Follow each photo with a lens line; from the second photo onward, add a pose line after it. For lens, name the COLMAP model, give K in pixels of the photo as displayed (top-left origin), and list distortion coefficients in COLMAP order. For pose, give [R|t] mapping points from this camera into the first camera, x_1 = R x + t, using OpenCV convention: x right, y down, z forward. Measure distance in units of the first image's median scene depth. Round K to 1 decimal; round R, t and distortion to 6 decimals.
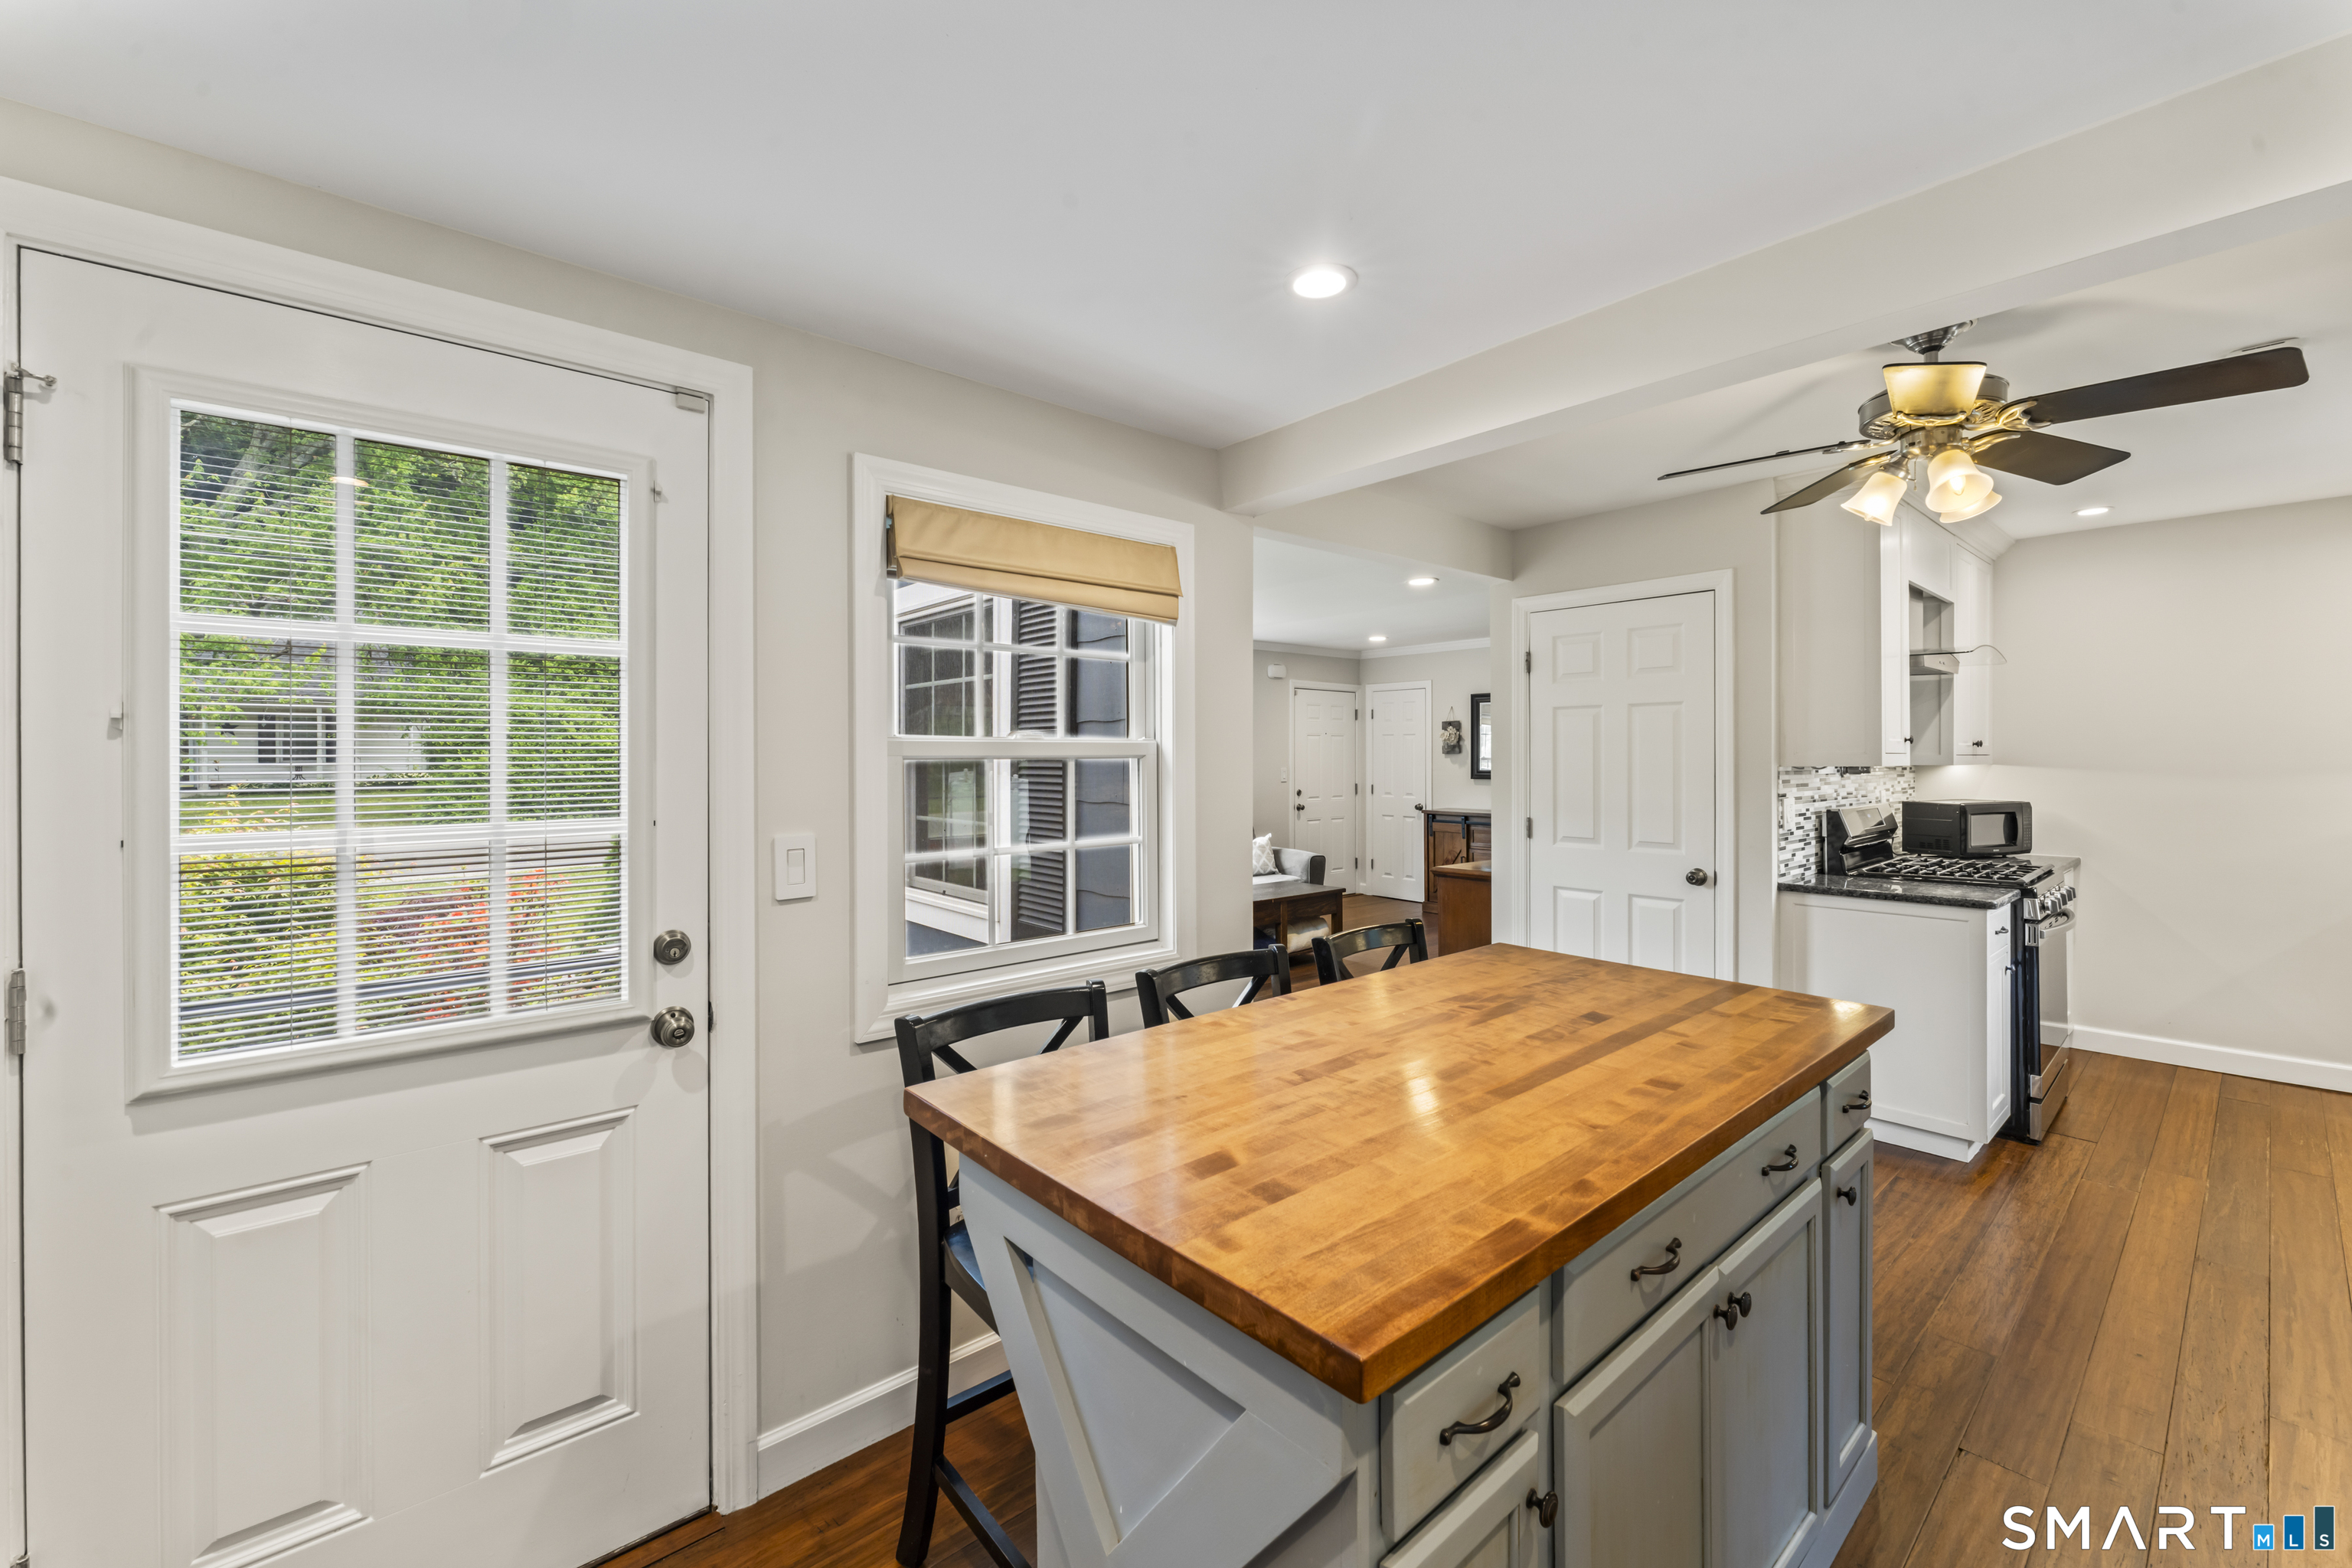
lens RADIAL K [[947.5, 0, 1175.4], [0, 947.5, 755.2], [0, 0, 1]] dist [-0.003580, -0.000135]
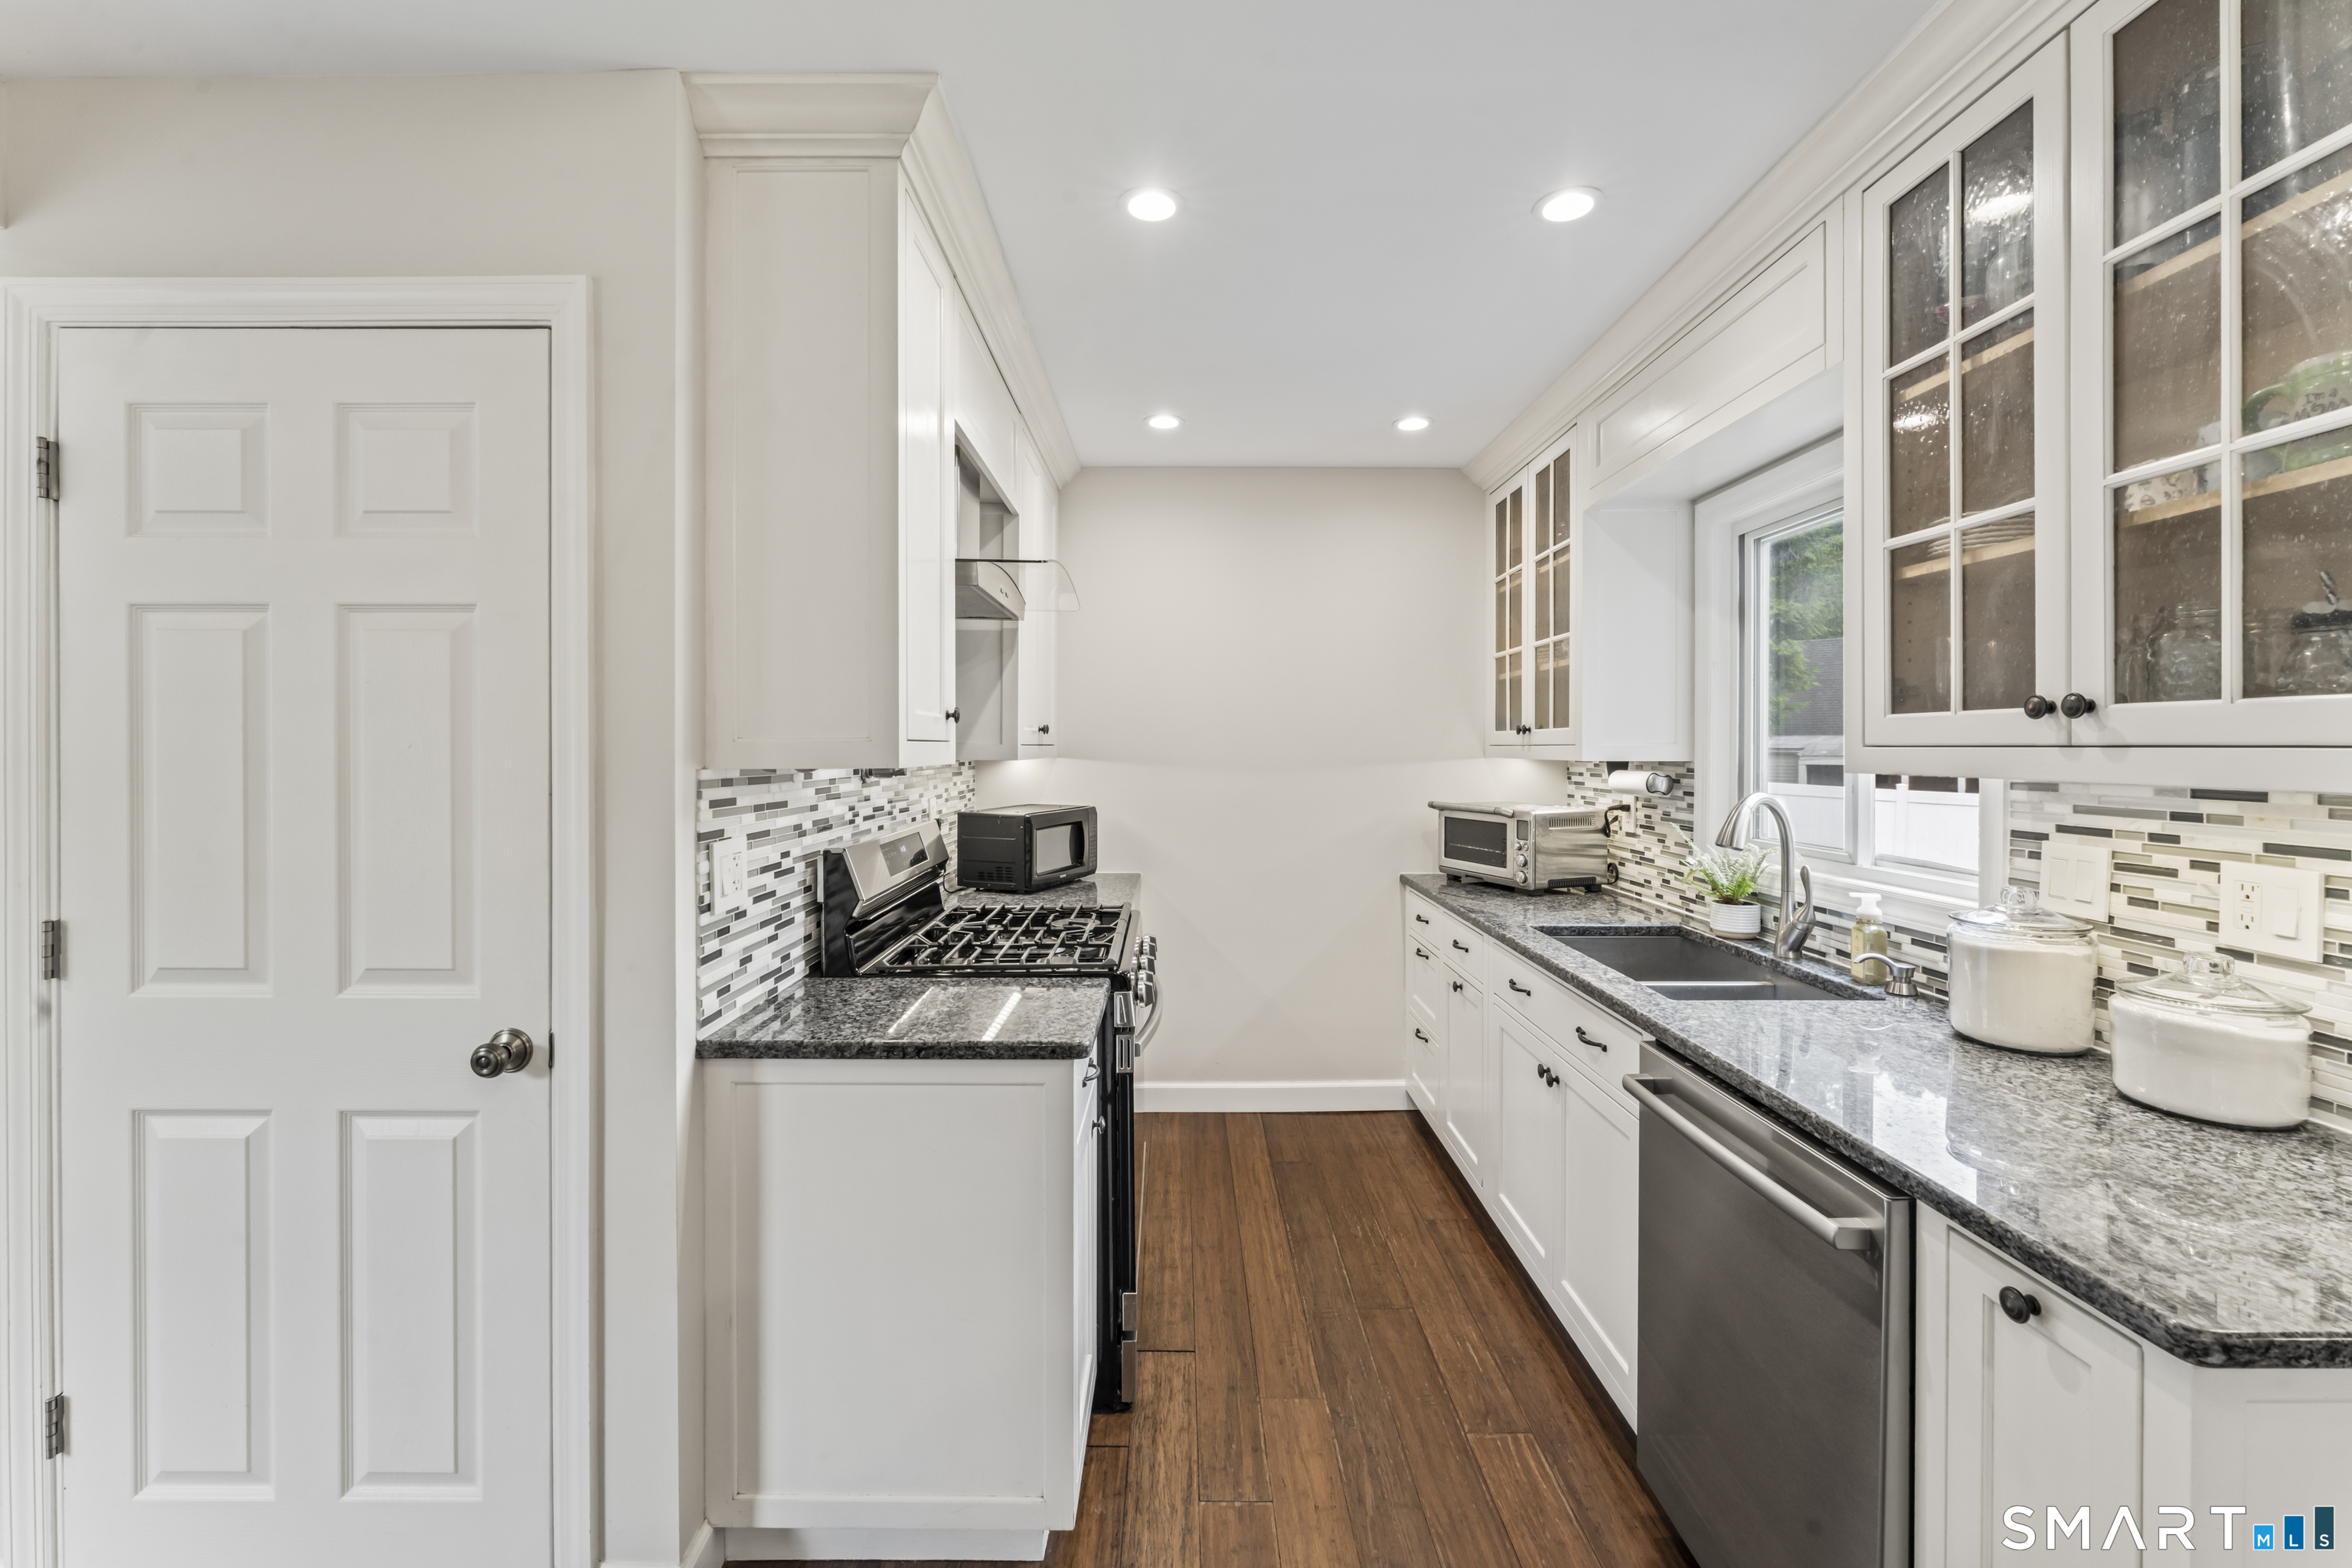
lens RADIAL K [[947.5, 0, 1176.9], [0, 947.5, 762.2], [0, 0, 1]] dist [-0.003580, -0.000135]
pose [[0.653366, -0.008716, 0.756992, 0.426385], [-0.005251, 0.999857, 0.016044, 0.000768], [-0.757024, -0.014458, 0.653227, 0.521924]]
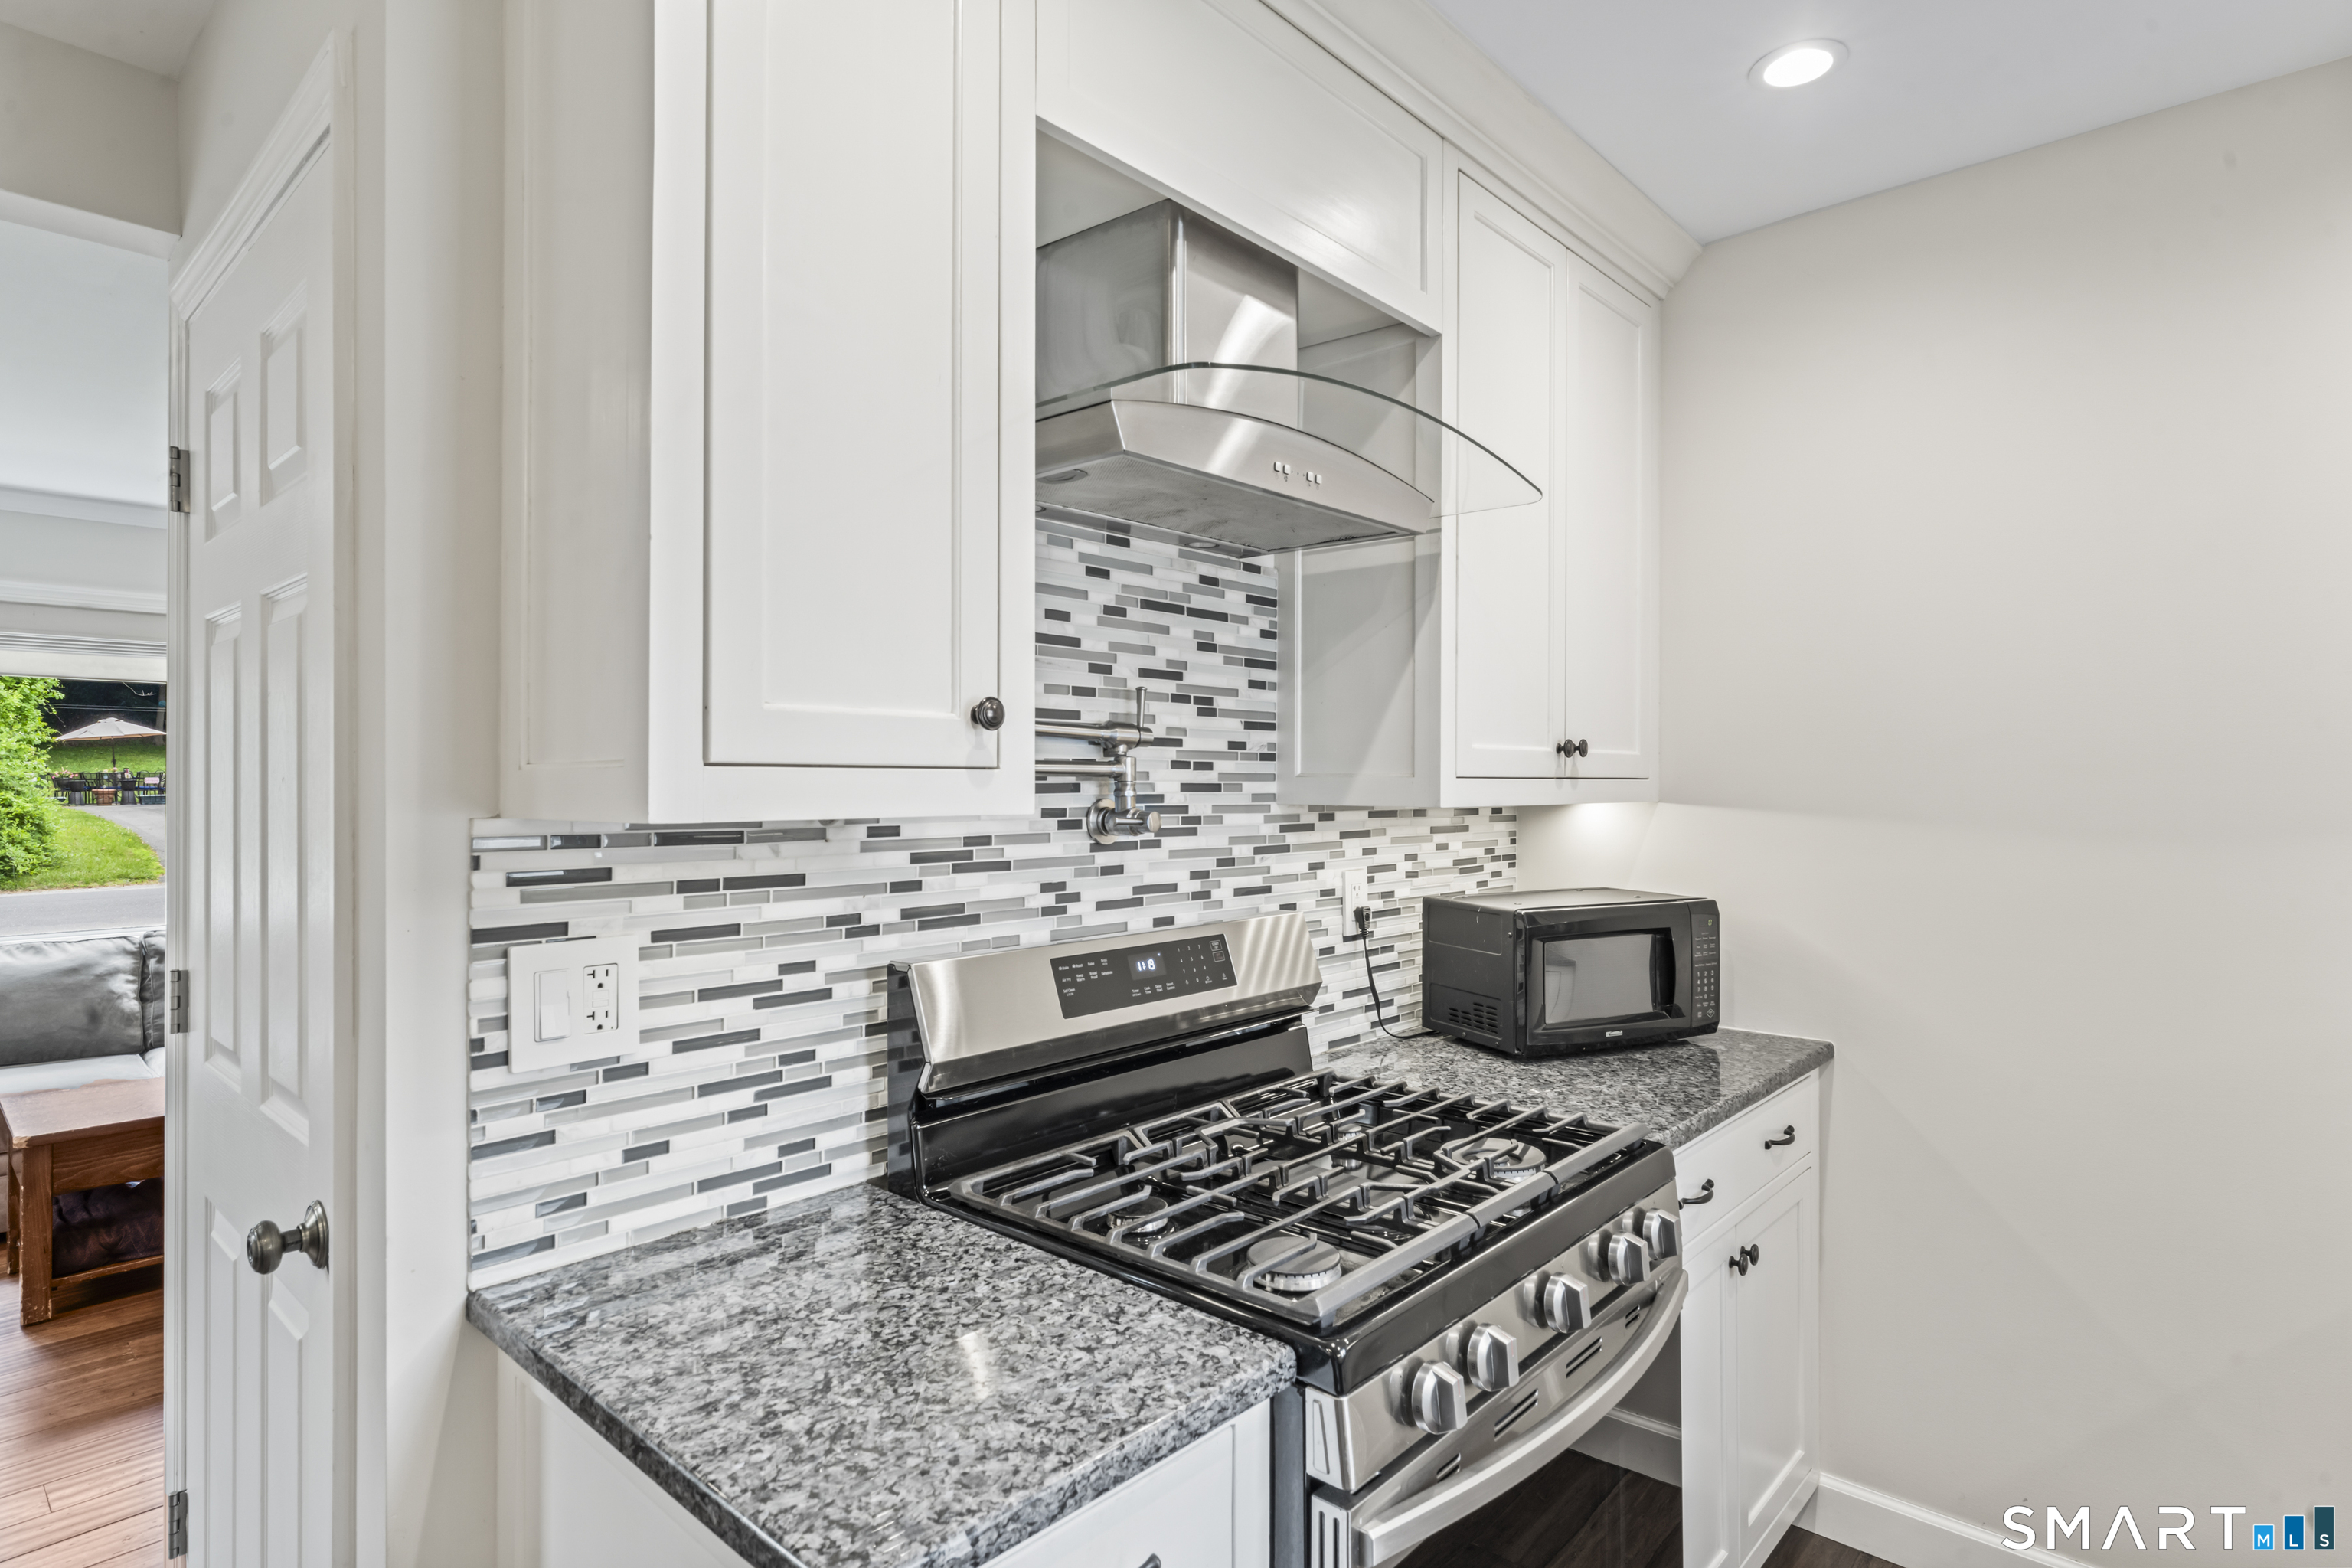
lens RADIAL K [[1224.4, 0, 1173.5], [0, 1224.4, 772.5], [0, 0, 1]] dist [-0.002851, -0.000083]
pose [[0.992825, 0.005343, 0.119459, 0.728266], [-0.004825, 0.999978, -0.004621, 0.000540], [-0.119481, 0.004011, 0.992828, 0.617755]]
